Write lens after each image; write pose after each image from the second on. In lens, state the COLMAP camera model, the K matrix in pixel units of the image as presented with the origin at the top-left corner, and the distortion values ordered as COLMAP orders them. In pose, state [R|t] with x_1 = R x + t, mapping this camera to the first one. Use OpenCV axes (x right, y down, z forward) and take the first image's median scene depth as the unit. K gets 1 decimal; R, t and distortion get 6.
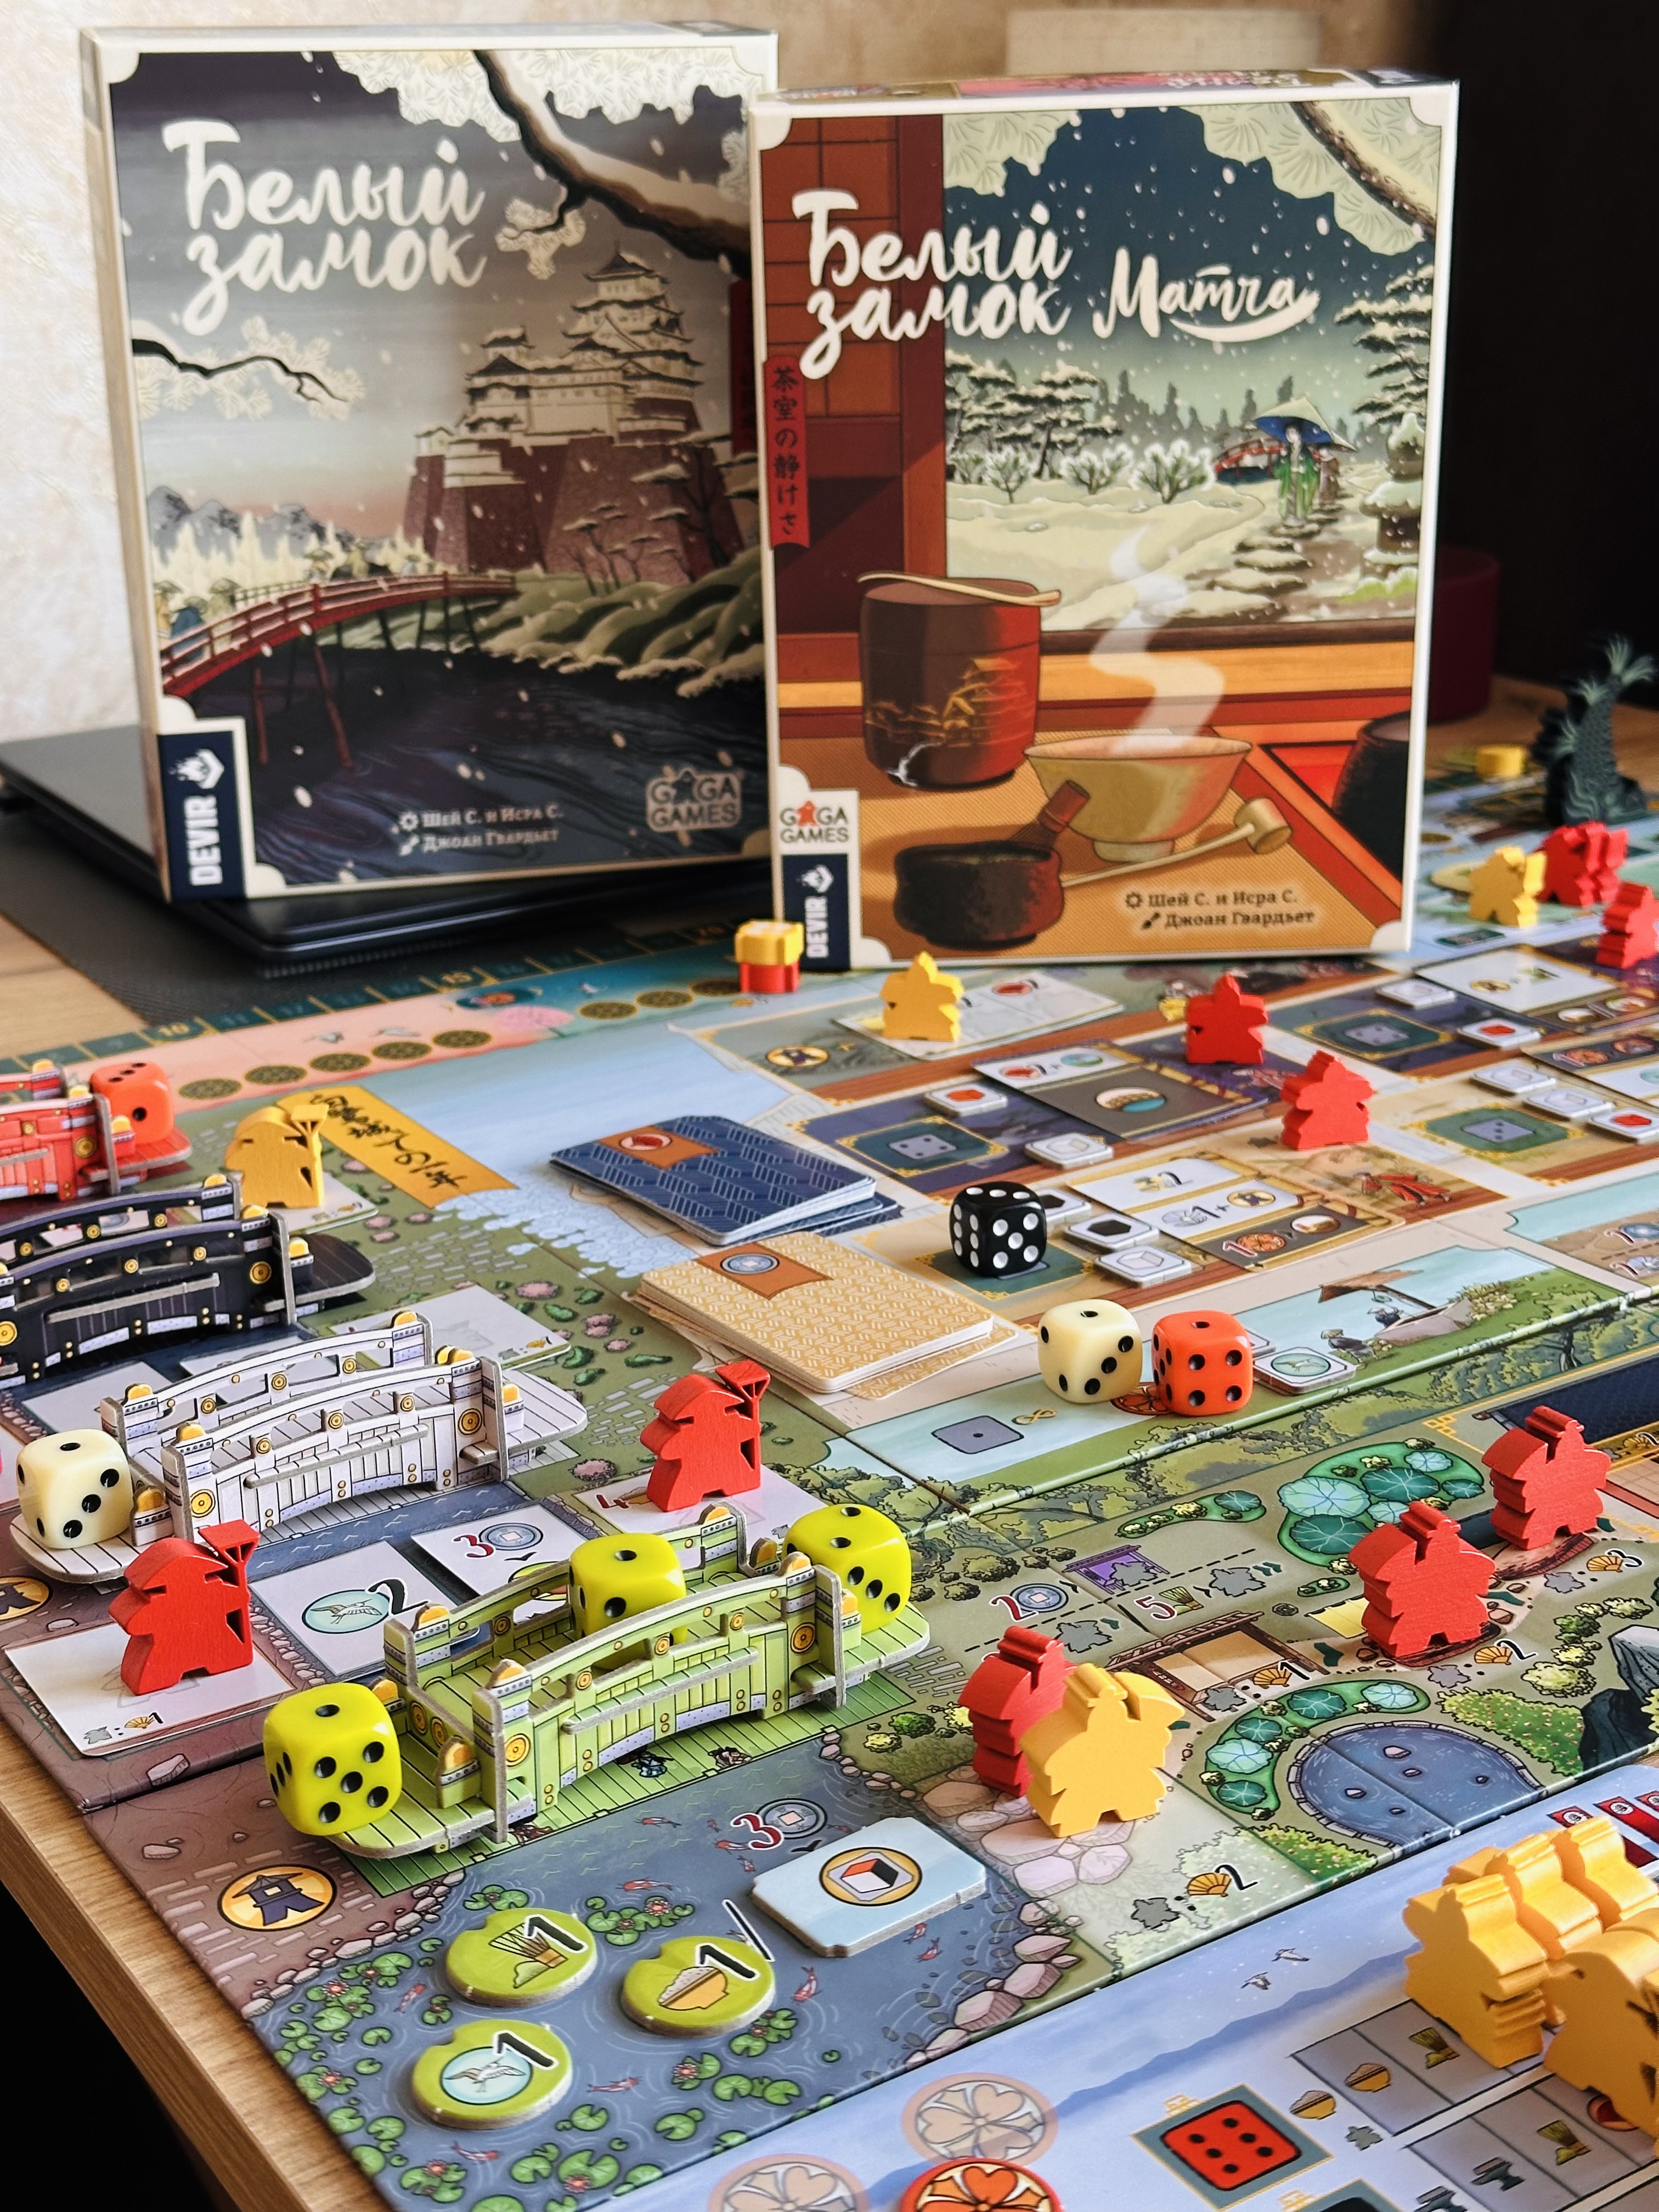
lens RADIAL K [[3128.4, 0, 841.5], [0, 3128.4, 1107.1], [0, 0, 1]] dist [0.174704, -0.075562]
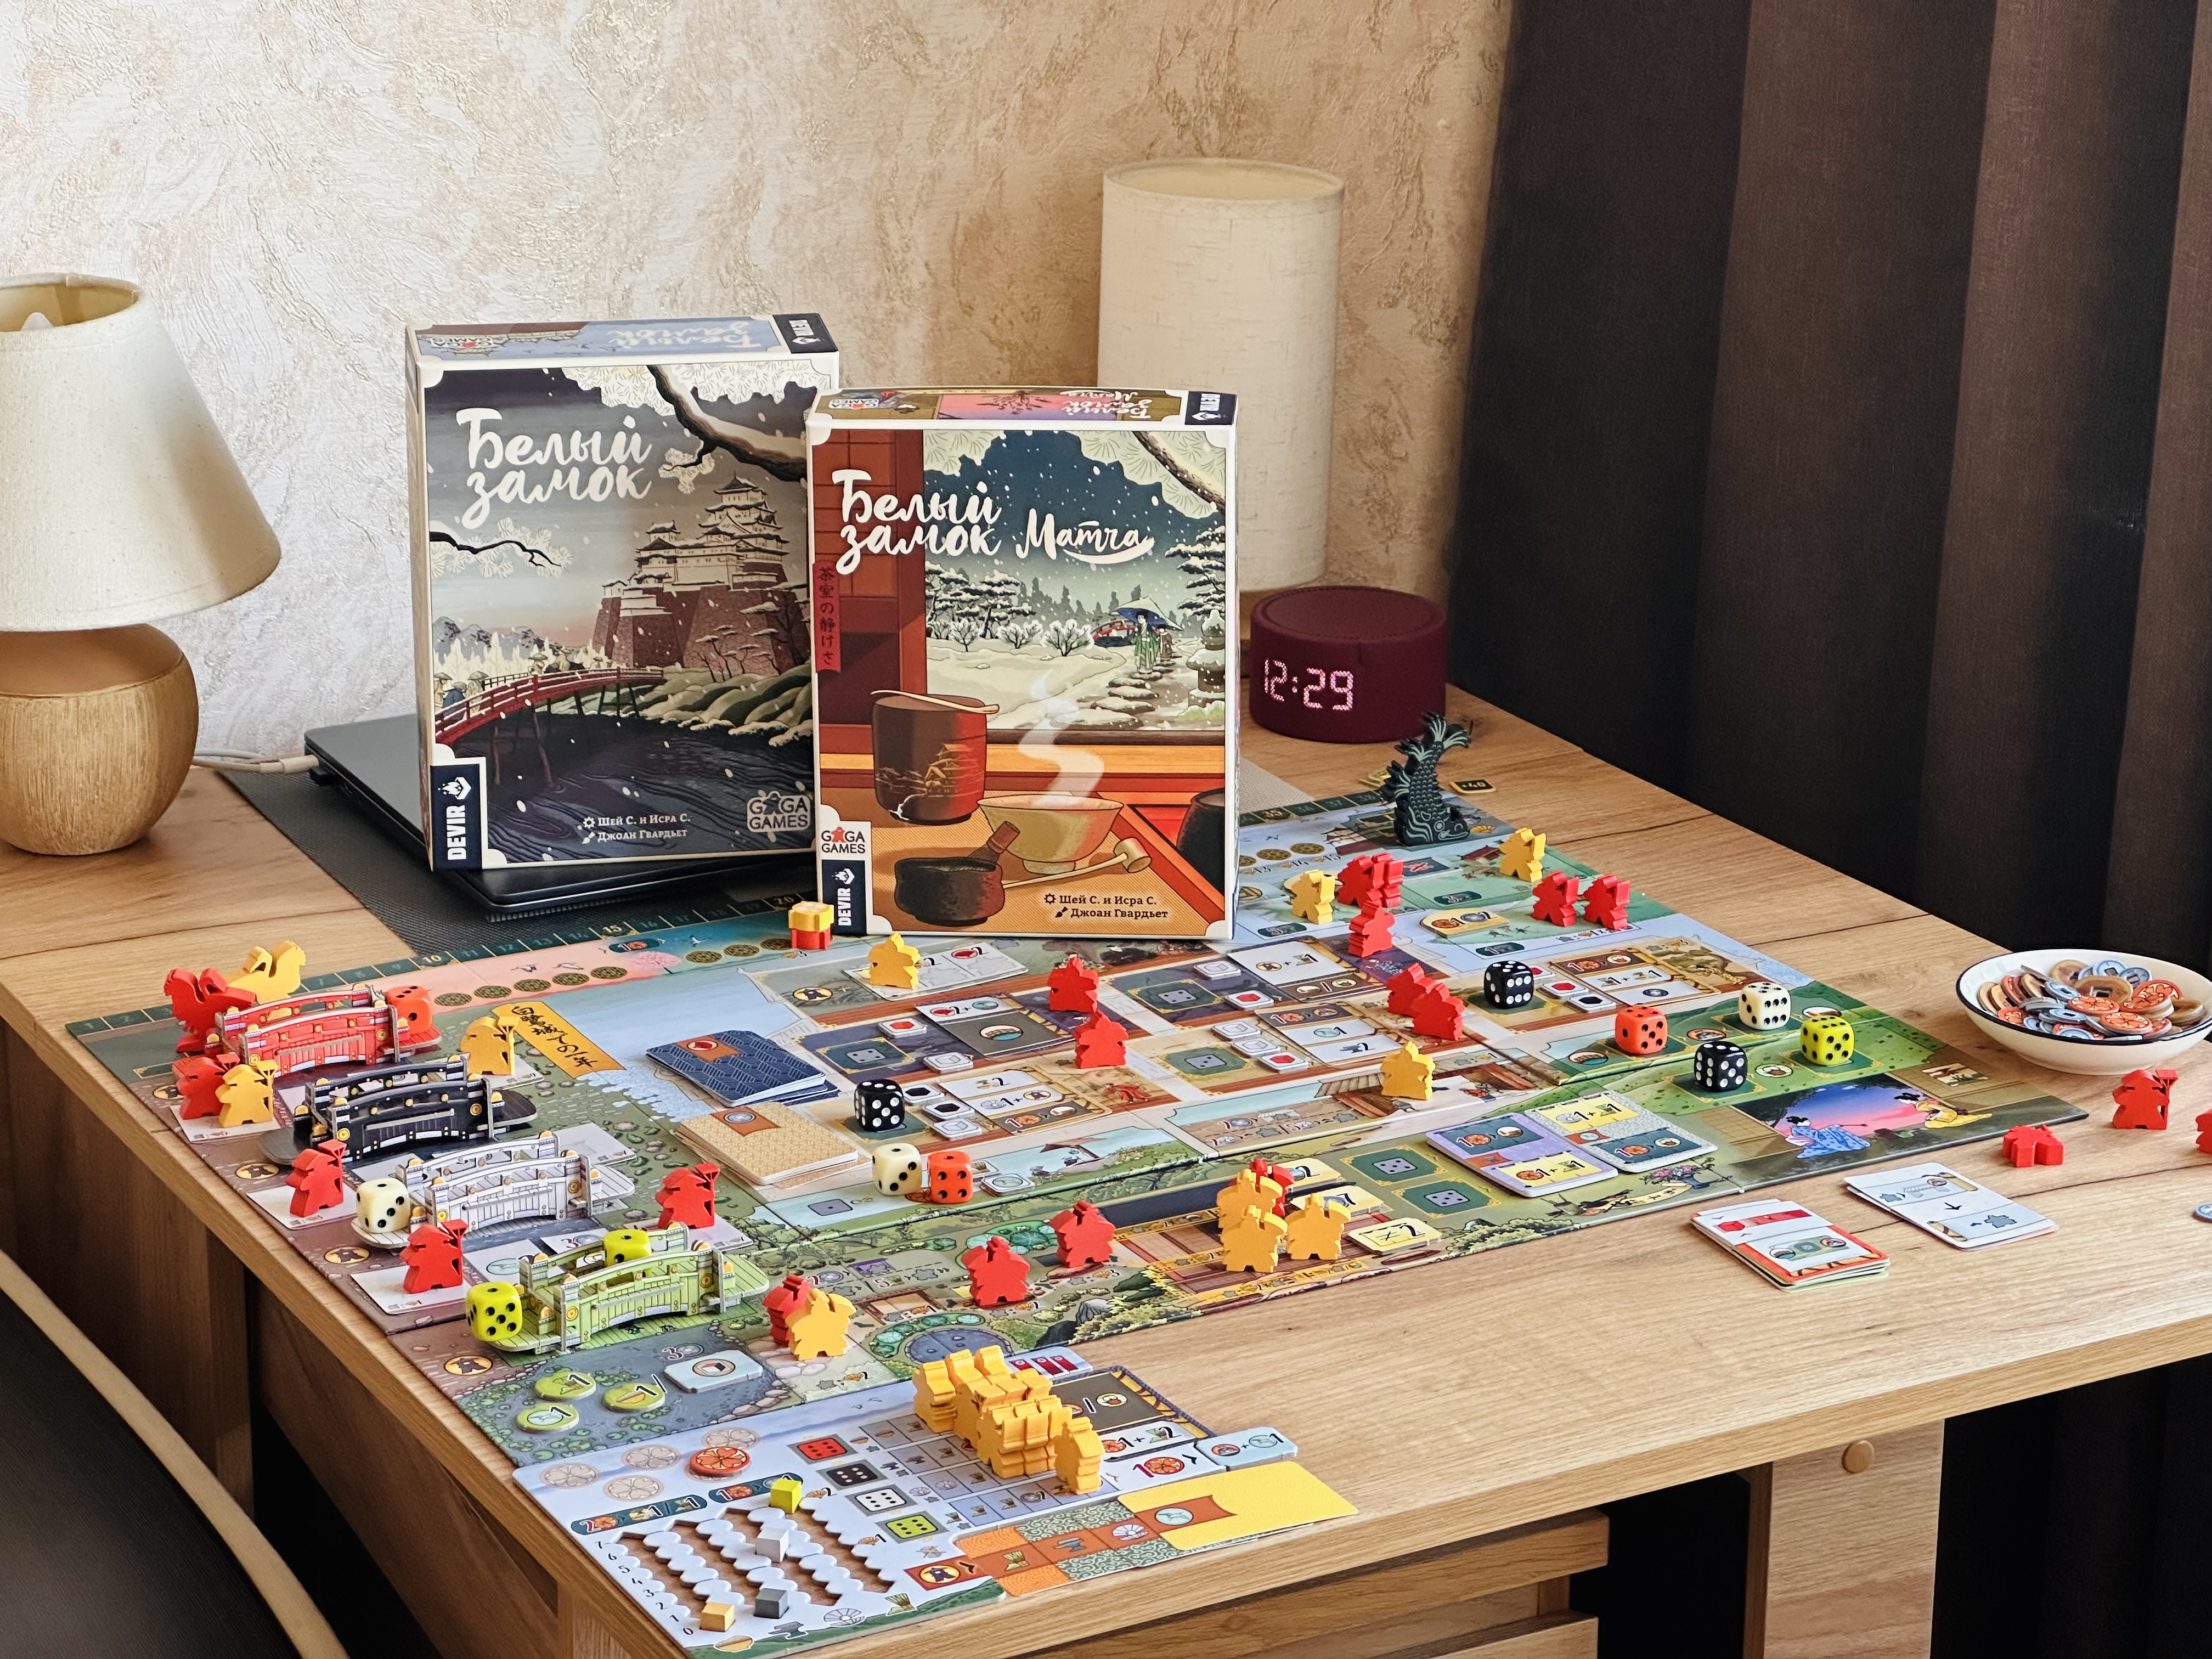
lens RADIAL K [[4895.0, 0, 1106.0], [0, 4895.0, 829.5], [0, 0, 1]] dist [-0.319750, 13.216119]
pose [[0.997116, 0.042985, -0.062551, 0.288858], [-0.044232, 0.998846, -0.018703, -0.060302], [0.061674, 0.021416, 0.997867, -1.494950]]
